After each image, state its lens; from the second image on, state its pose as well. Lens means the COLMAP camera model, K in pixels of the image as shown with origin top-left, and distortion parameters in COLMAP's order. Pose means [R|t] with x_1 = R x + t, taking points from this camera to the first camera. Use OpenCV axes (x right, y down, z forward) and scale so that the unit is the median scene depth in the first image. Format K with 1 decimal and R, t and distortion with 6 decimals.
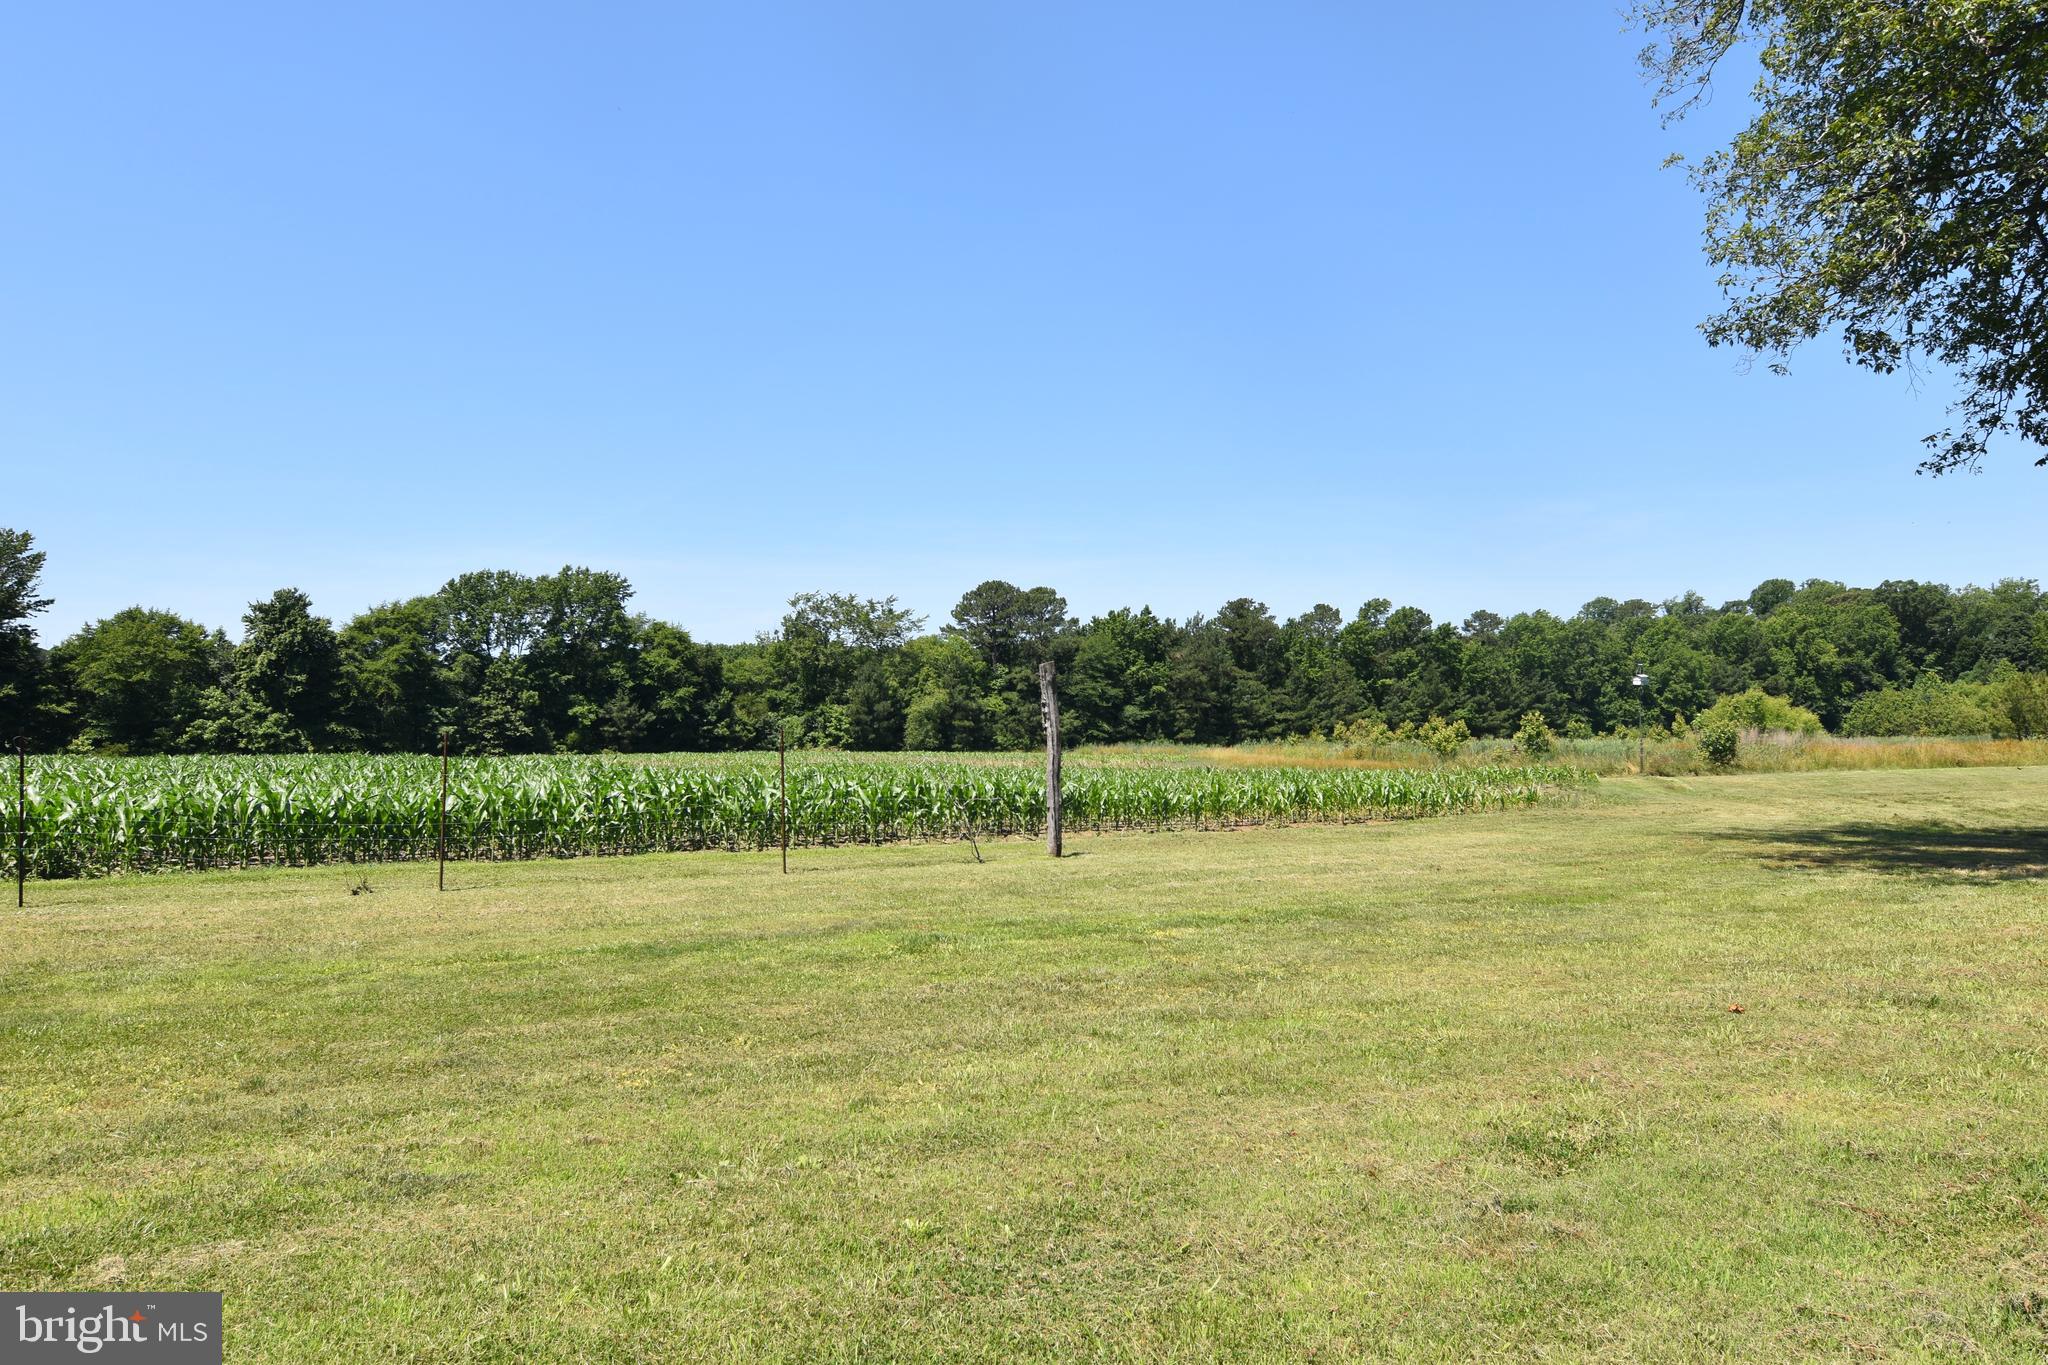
lens RADIAL K [[1406.9, 0, 1024.0], [0, 1406.9, 682.5], [0, 0, 1]] dist [-0.002958, -0.001087]
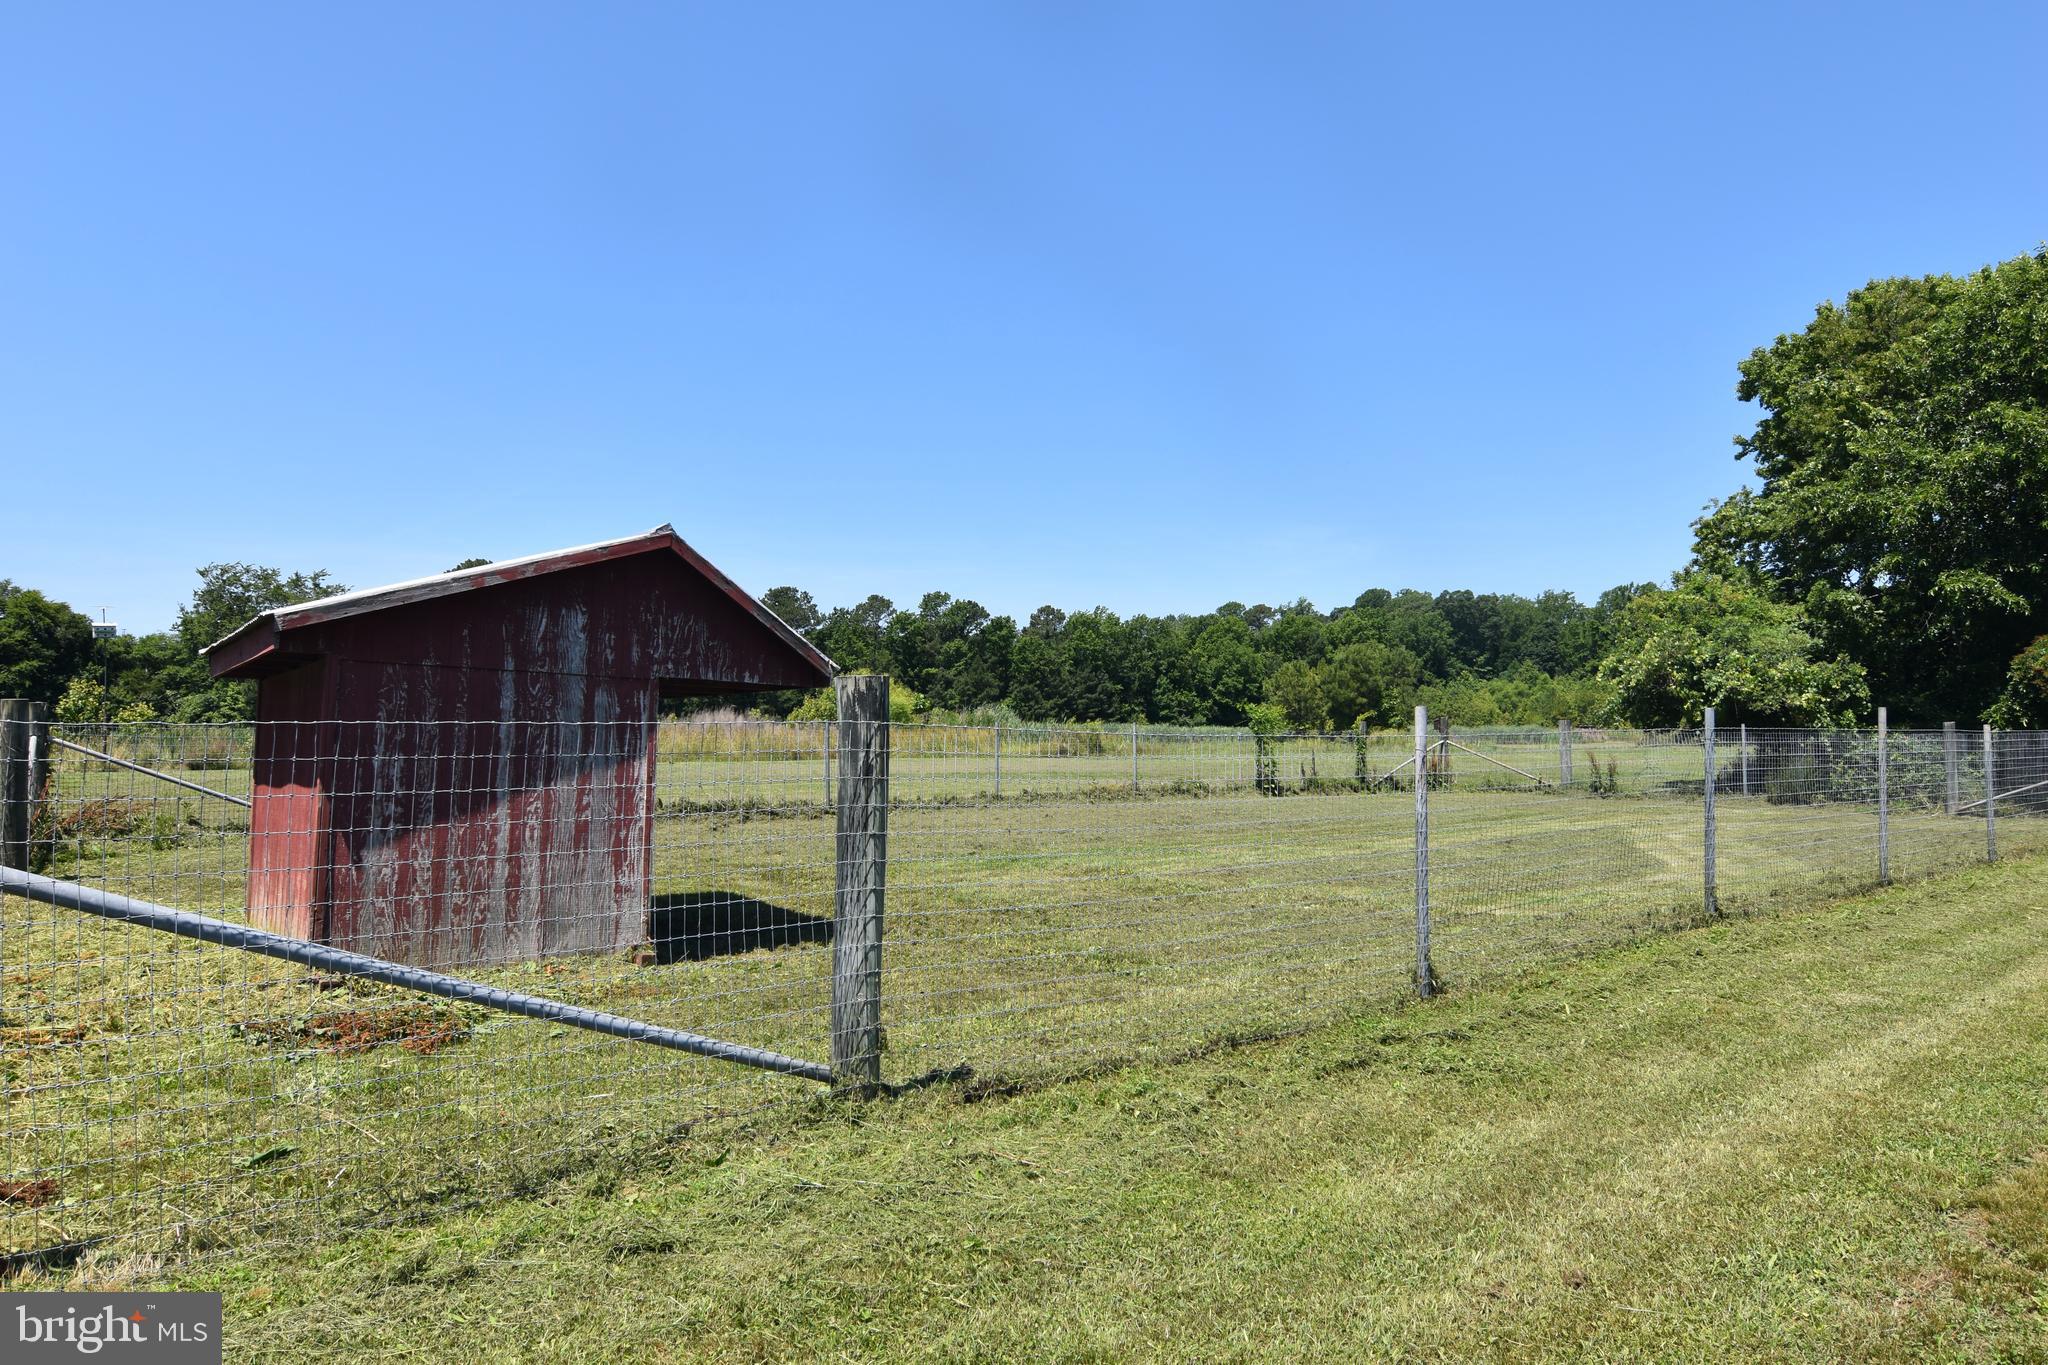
lens RADIAL K [[1224.6, 0, 1024.0], [0, 1224.6, 682.5], [0, 0, 1]] dist [0.001528, -0.000255]
pose [[0.991295, 0.013415, 0.130975, 0.202577], [-0.014033, 0.999894, 0.003795, 0.003744], [-0.130911, -0.005600, 0.991378, 0.092052]]
